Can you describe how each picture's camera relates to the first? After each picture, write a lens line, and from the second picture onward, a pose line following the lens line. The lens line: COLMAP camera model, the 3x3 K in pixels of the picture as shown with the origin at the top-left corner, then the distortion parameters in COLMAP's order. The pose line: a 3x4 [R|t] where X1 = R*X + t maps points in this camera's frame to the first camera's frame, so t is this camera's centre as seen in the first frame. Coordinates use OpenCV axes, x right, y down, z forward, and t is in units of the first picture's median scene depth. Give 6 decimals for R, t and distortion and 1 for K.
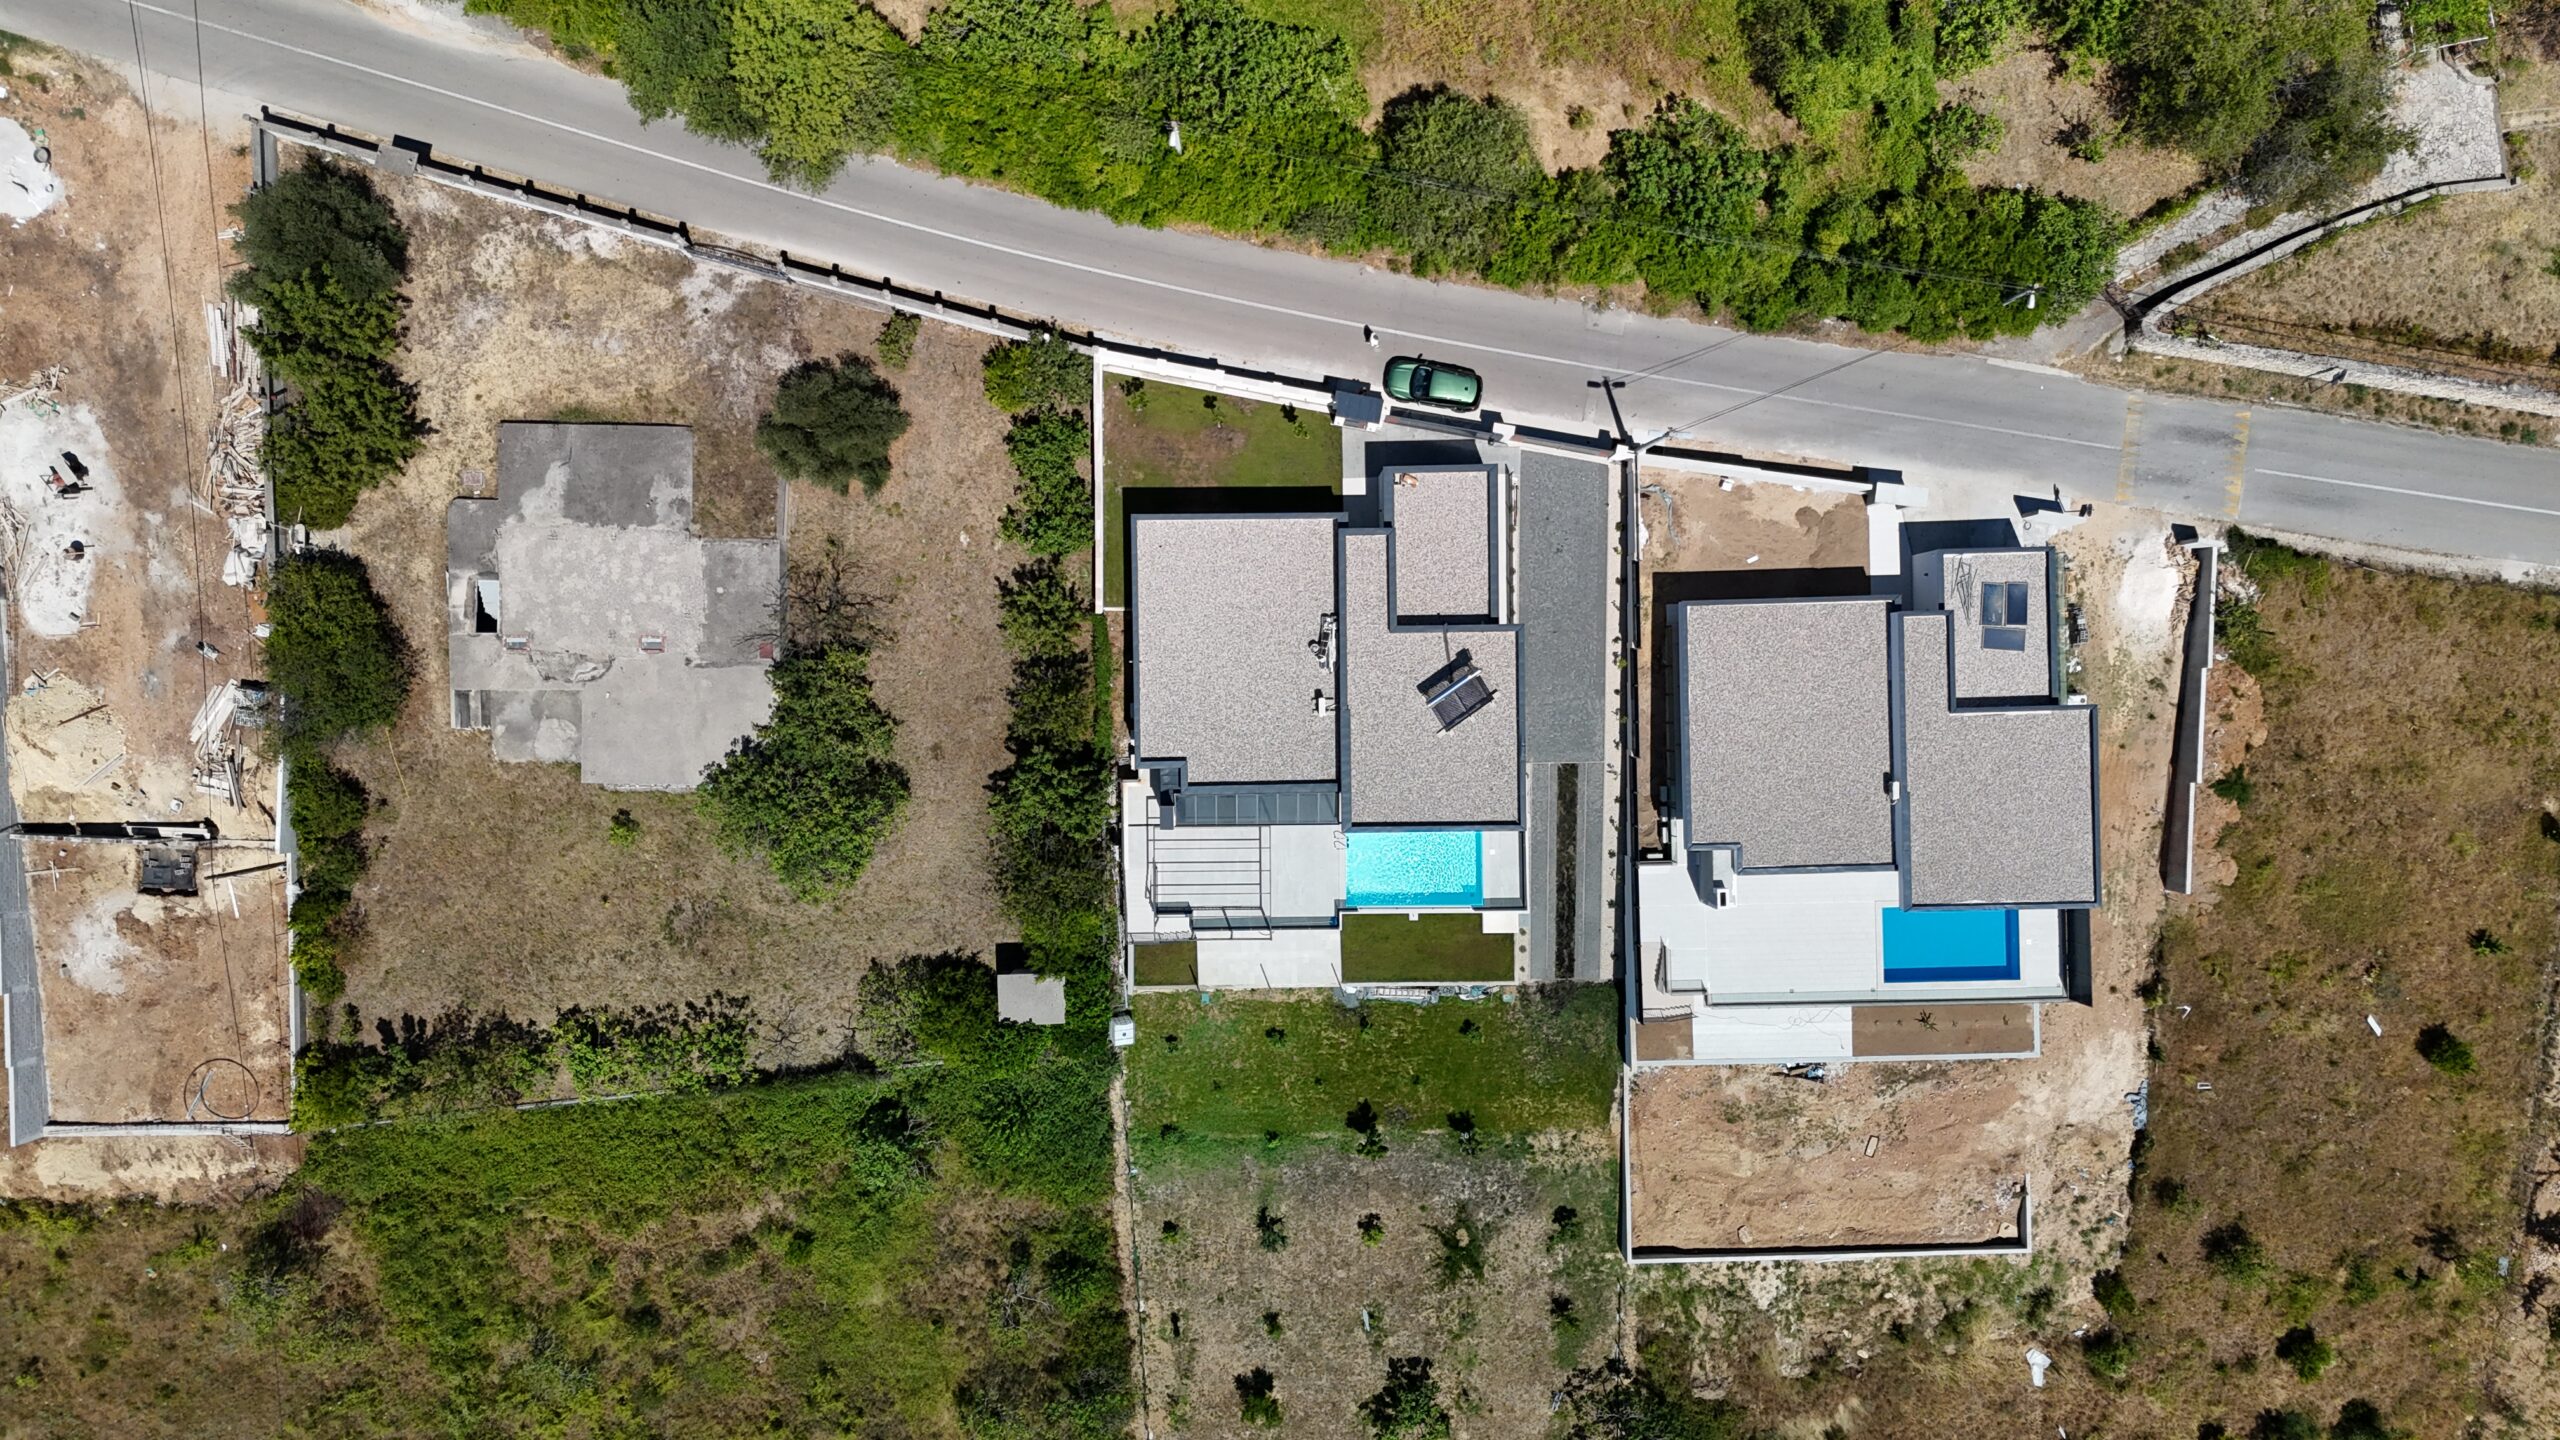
lens RADIAL K [[1871.9, 0, 1280.0], [0, 1871.9, 720.0], [0, 0, 1]] dist [0.103717, -0.100207]
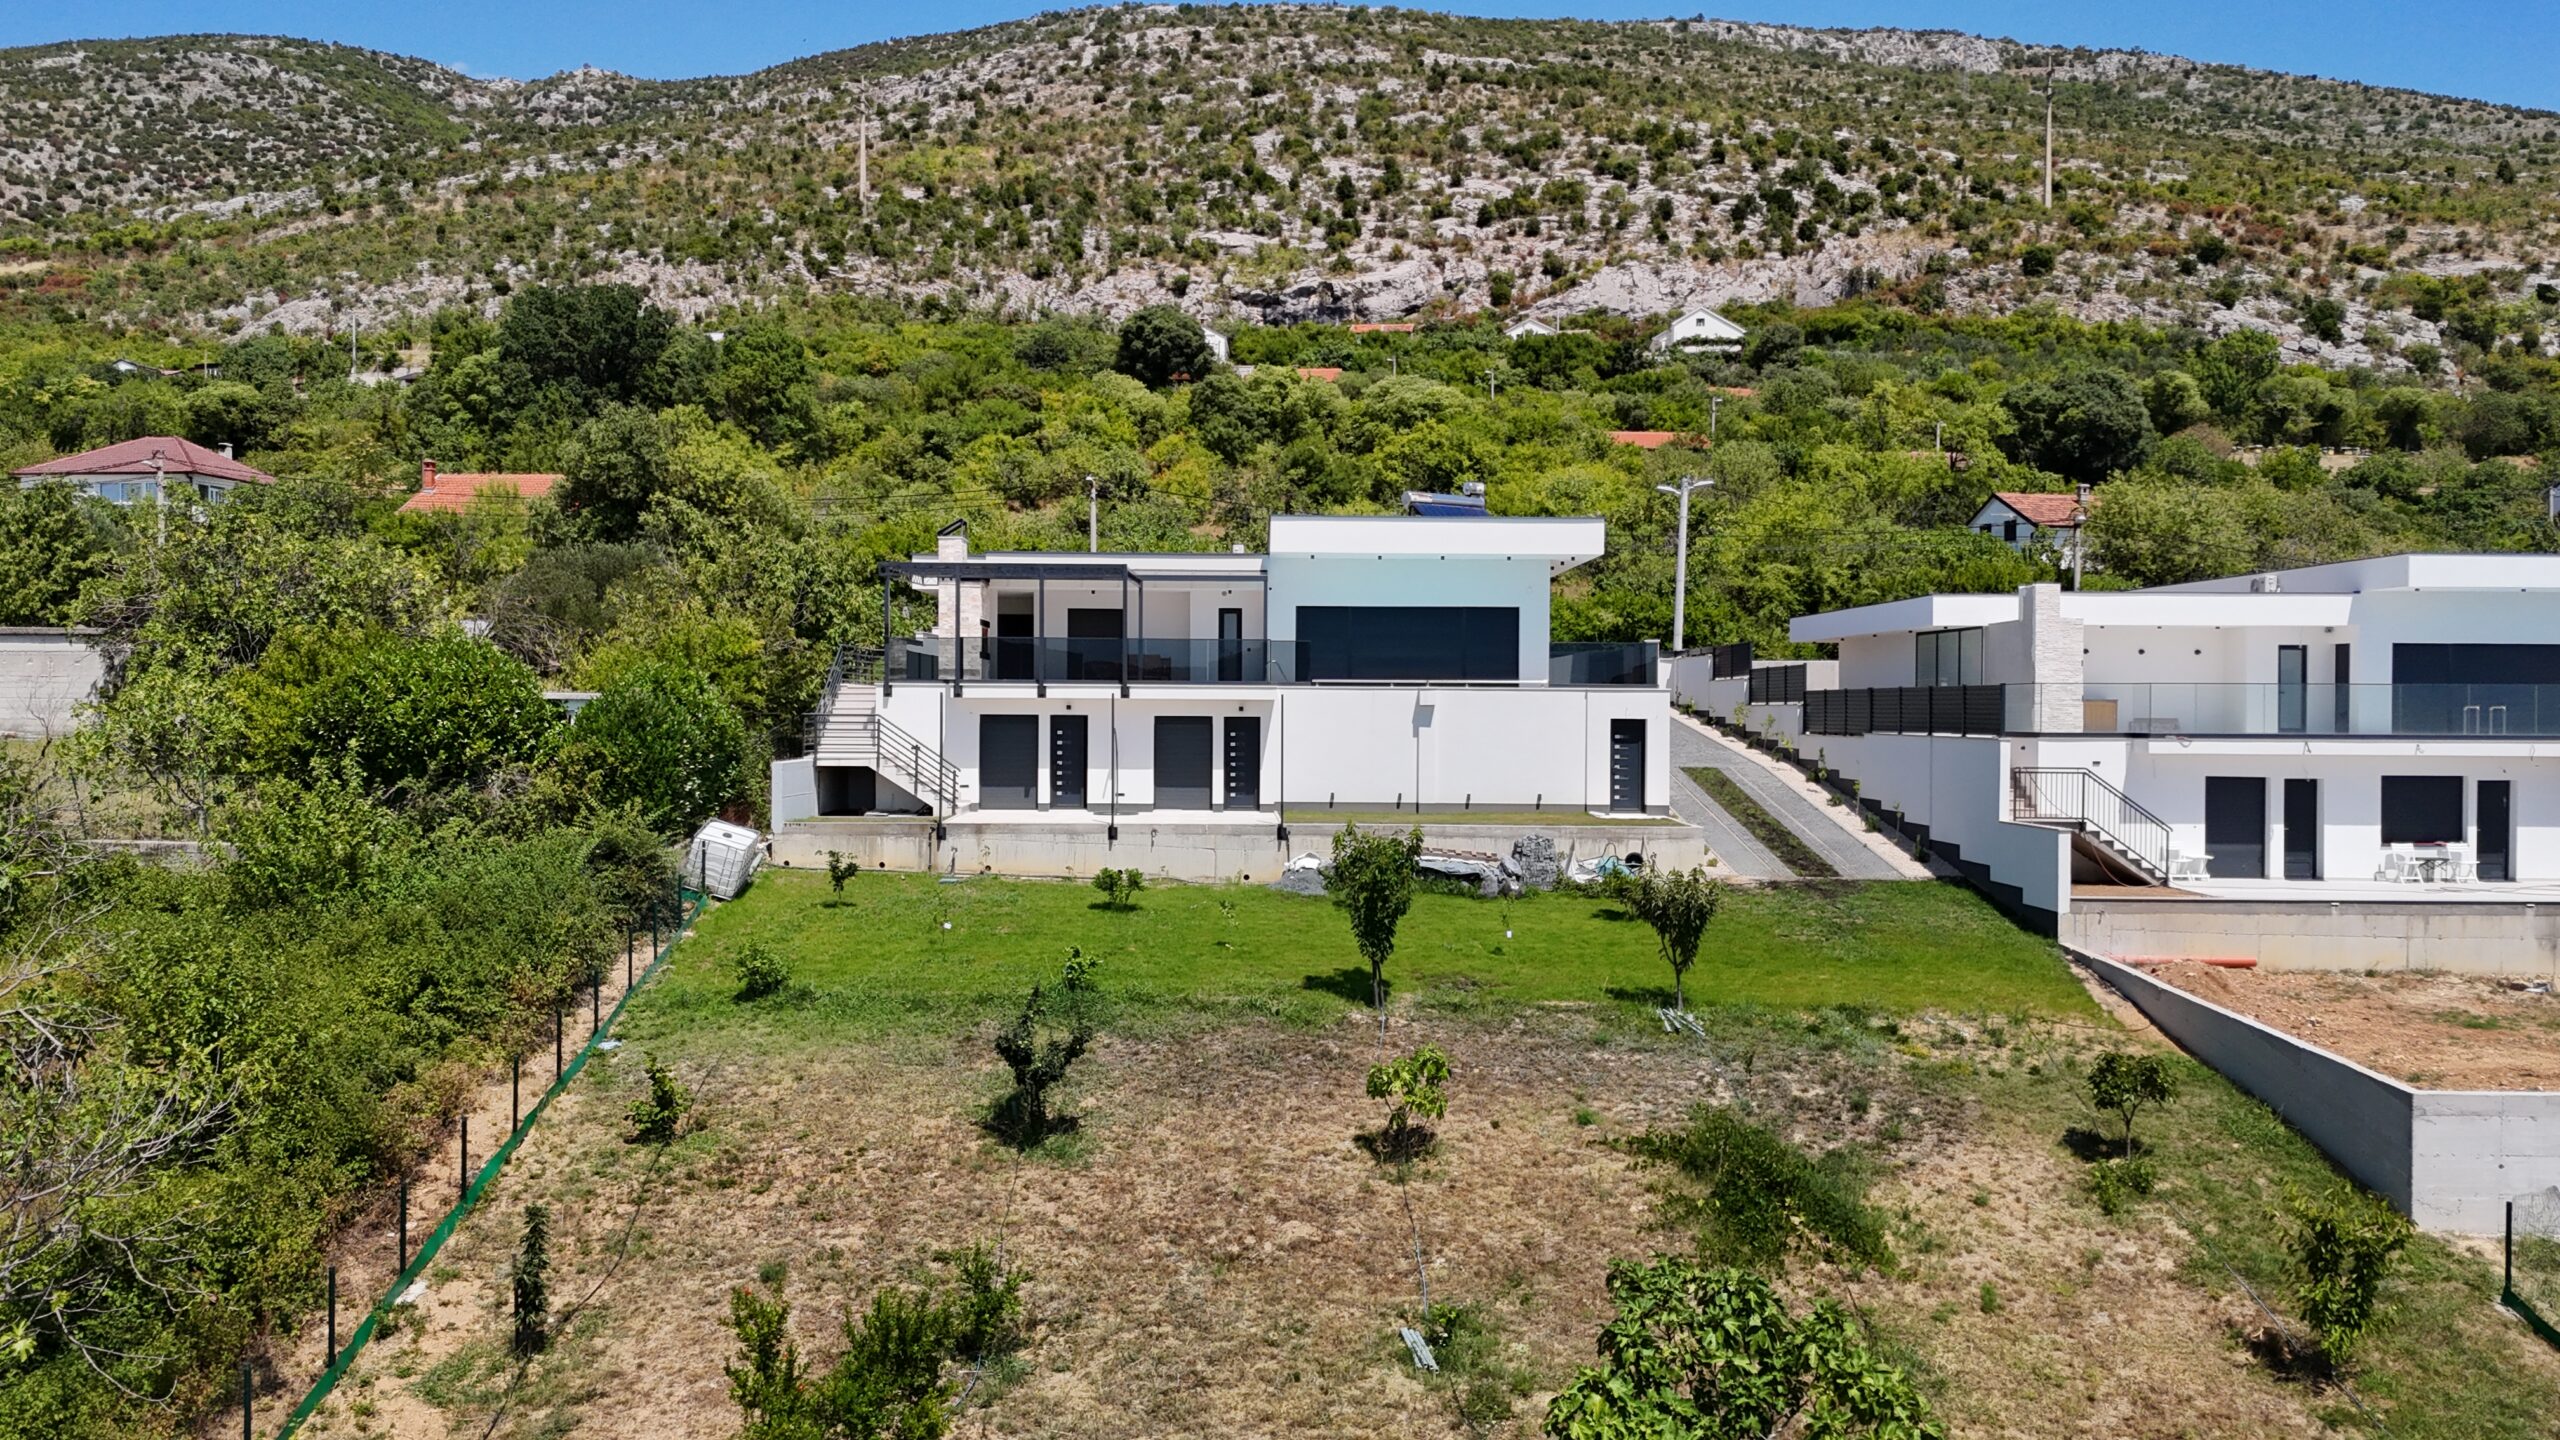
lens RADIAL K [[1871.9, 0, 1280.0], [0, 1871.9, 720.0], [0, 0, 1]] dist [0.103717, -0.100207]
pose [[0.999958, -0.007174, 0.005725, 0.031375], [0.005731, 0.000813, -0.999983, 0.578420], [0.007169, 0.999974, 0.000854, 1.007714]]
